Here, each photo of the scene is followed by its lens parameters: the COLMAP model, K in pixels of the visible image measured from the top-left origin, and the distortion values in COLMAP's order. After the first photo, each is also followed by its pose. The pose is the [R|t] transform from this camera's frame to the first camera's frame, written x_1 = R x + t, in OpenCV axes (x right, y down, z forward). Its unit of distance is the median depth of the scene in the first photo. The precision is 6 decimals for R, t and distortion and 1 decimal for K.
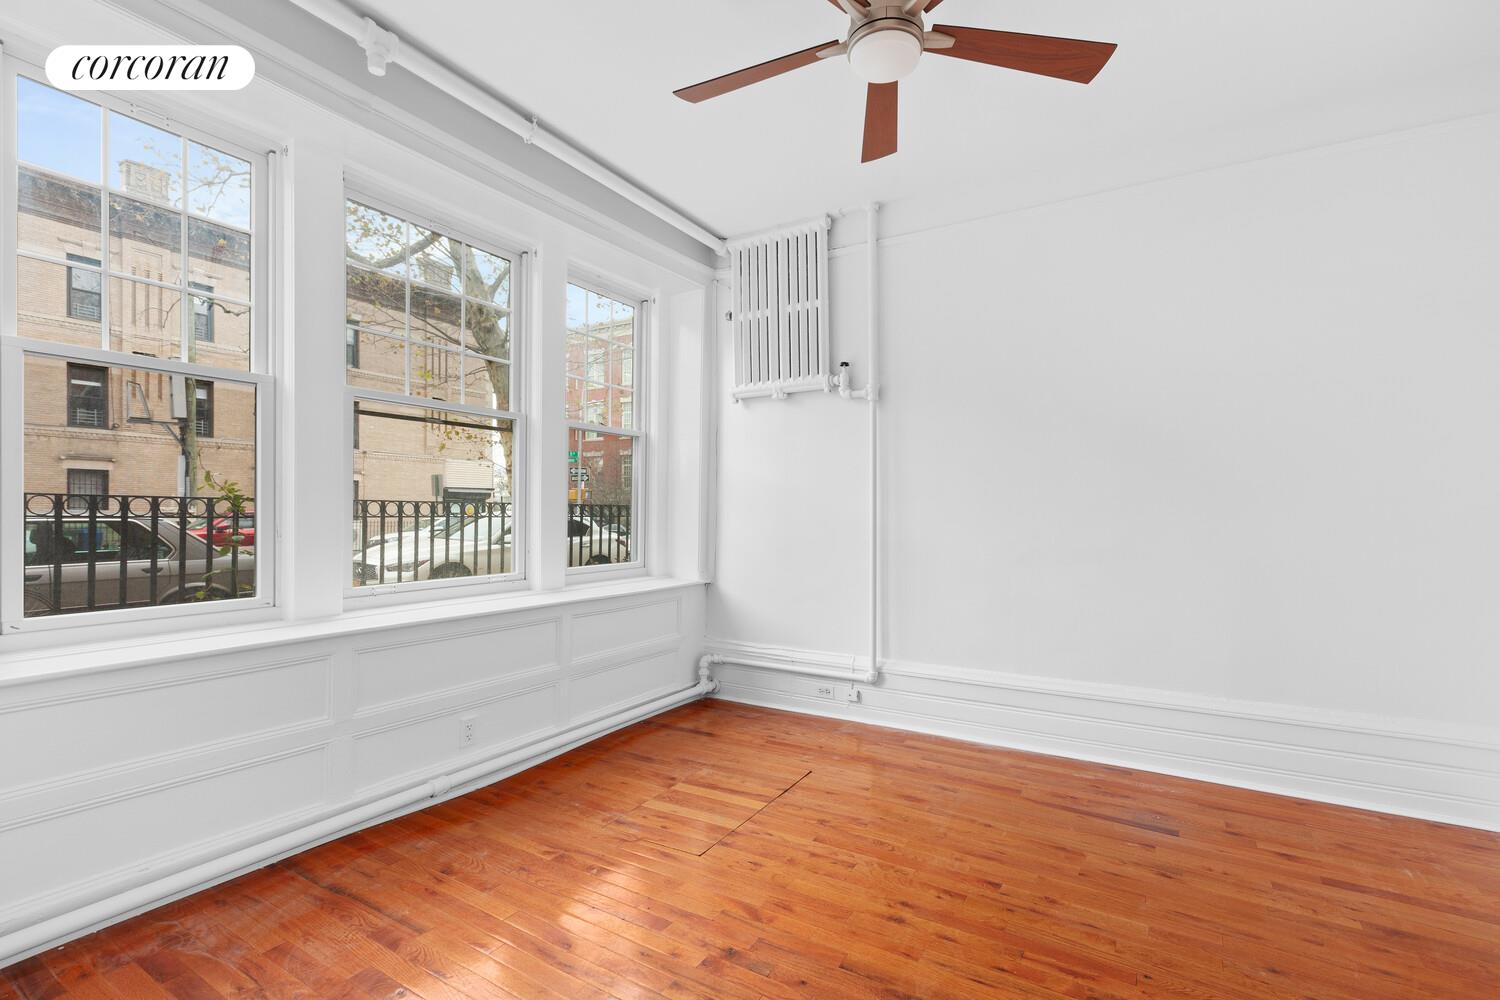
lens RADIAL K [[671.2, 0, 751.0], [0, 671.2, 506.7], [0, 0, 1]] dist [0.003126, -0.000058]
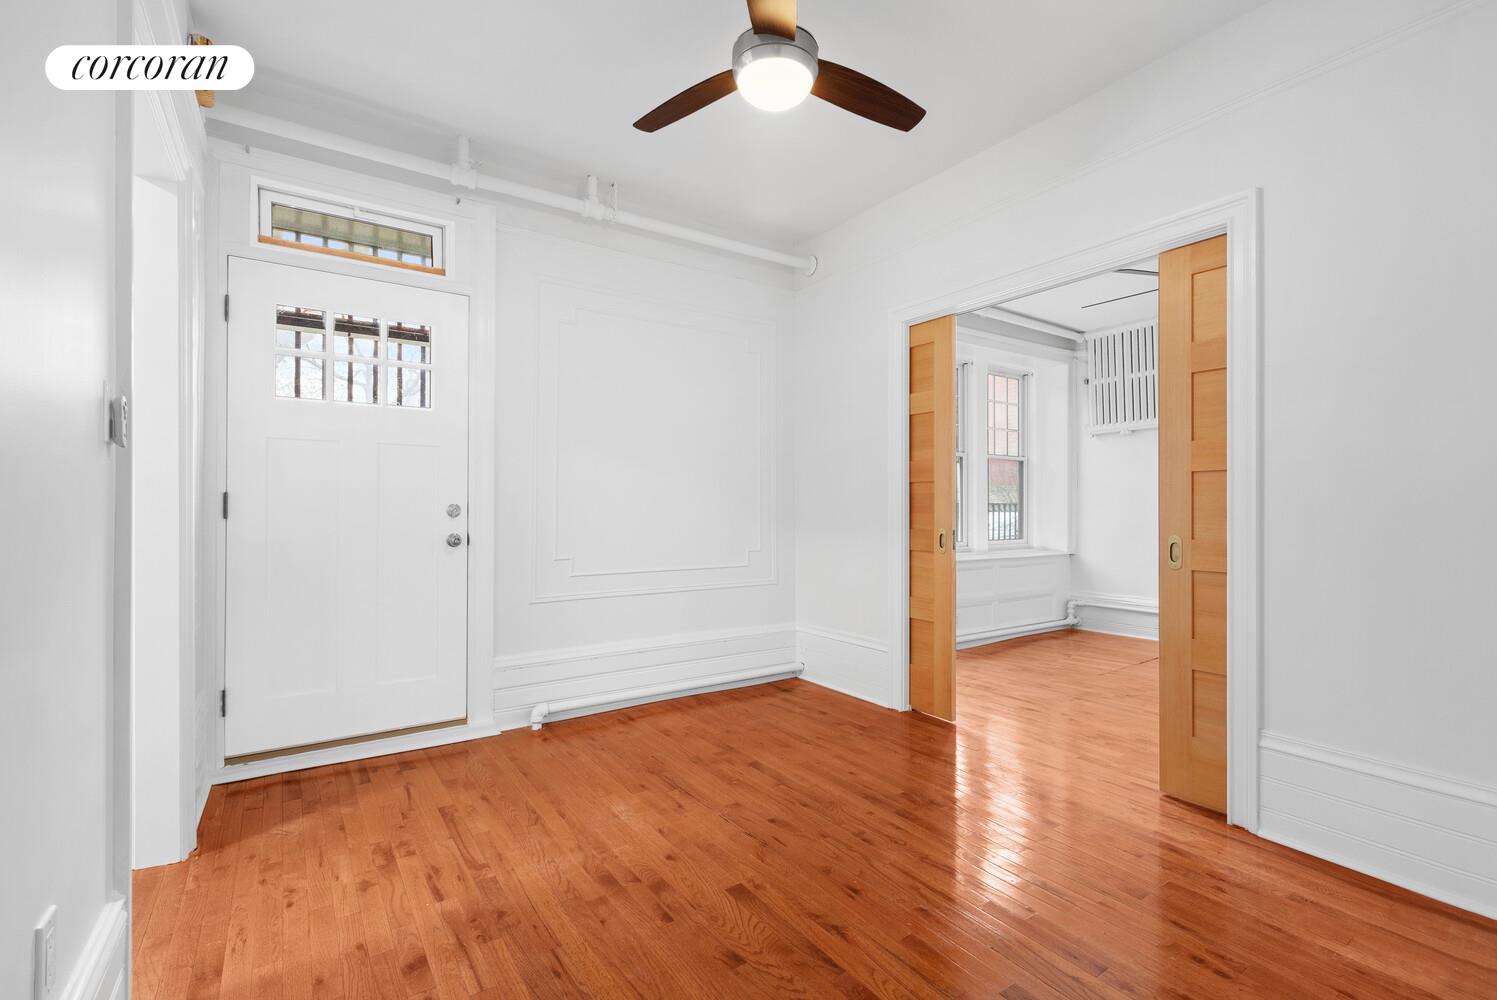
lens RADIAL K [[669.9, 0, 738.2], [0, 669.9, 506.0], [0, 0, 1]] dist [0.003126, -0.000058]
pose [[0.909703, -0.009309, -0.415154, -0.131247], [0.007566, 0.999954, -0.005842, 0.005458], [0.415190, 0.002173, 0.909732, -0.783679]]
